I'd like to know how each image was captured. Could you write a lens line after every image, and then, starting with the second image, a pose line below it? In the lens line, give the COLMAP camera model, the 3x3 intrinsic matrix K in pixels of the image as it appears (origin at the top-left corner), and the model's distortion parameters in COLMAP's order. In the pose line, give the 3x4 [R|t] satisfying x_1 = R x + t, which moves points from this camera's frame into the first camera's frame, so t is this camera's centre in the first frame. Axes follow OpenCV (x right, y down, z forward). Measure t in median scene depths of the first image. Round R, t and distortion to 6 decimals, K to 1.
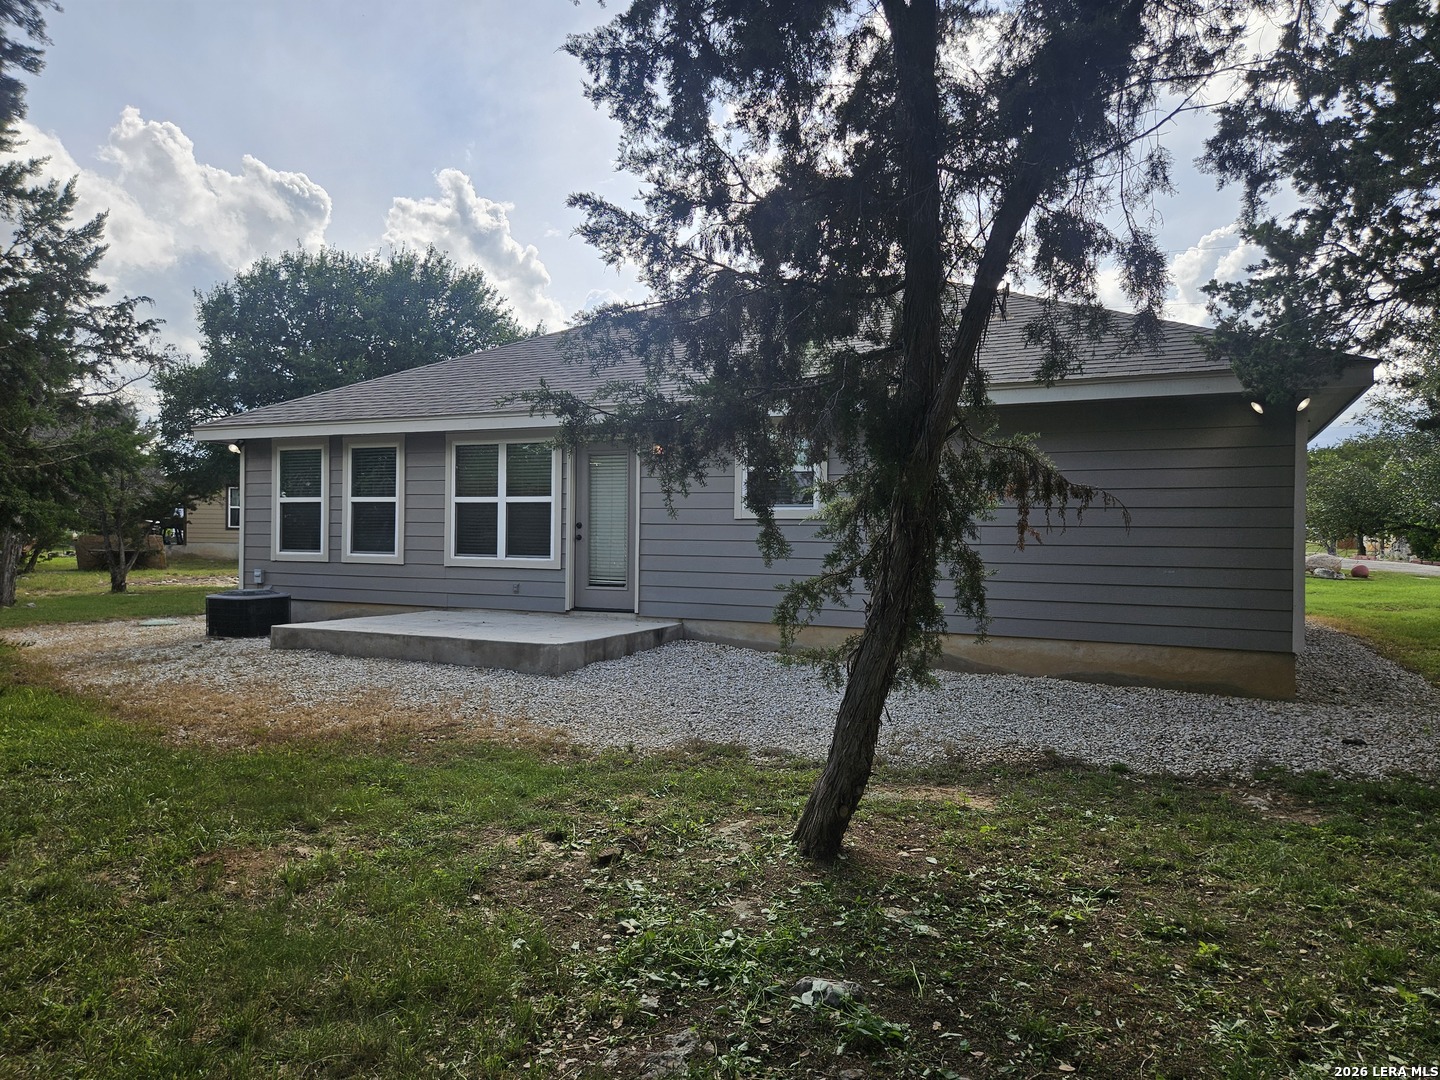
lens RADIAL K [[967.0, 0, 719.6], [0, 967.0, 535.0], [0, 0, 1]] dist [0.074631, -0.067607]
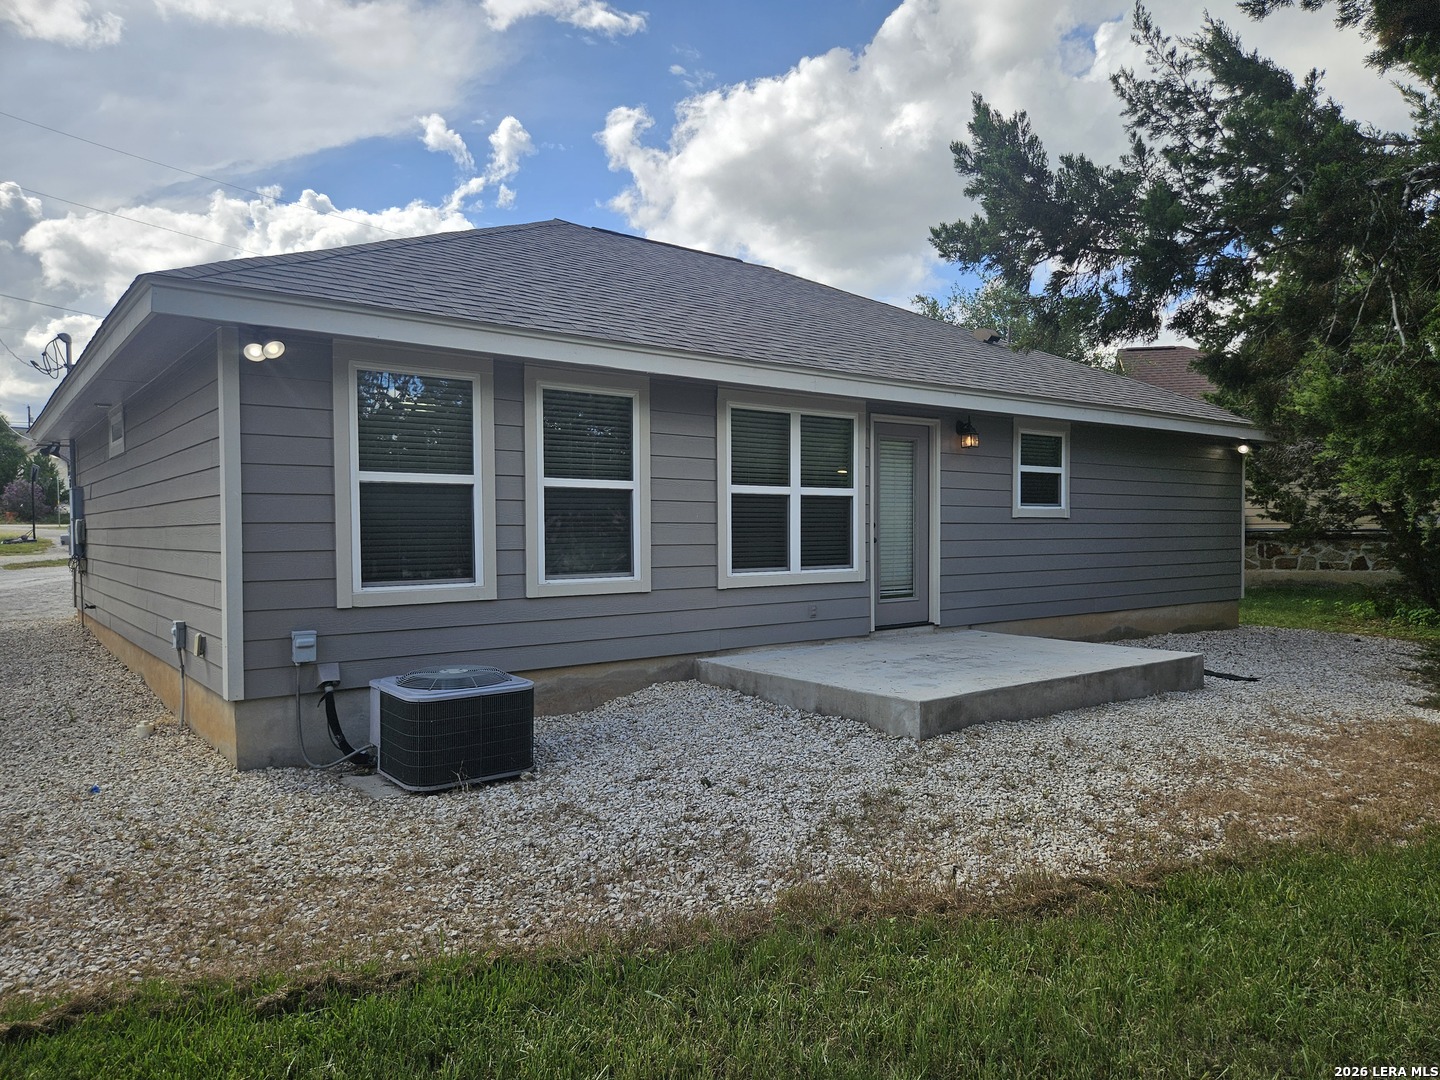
lens RADIAL K [[967.0, 0, 719.6], [0, 967.0, 535.0], [0, 0, 1]] dist [0.074631, -0.067607]
pose [[0.440096, -0.019096, 0.897748, -0.872711], [0.007027, 0.999816, 0.017822, -0.016345], [-0.897923, -0.001535, 0.440149, 0.713352]]
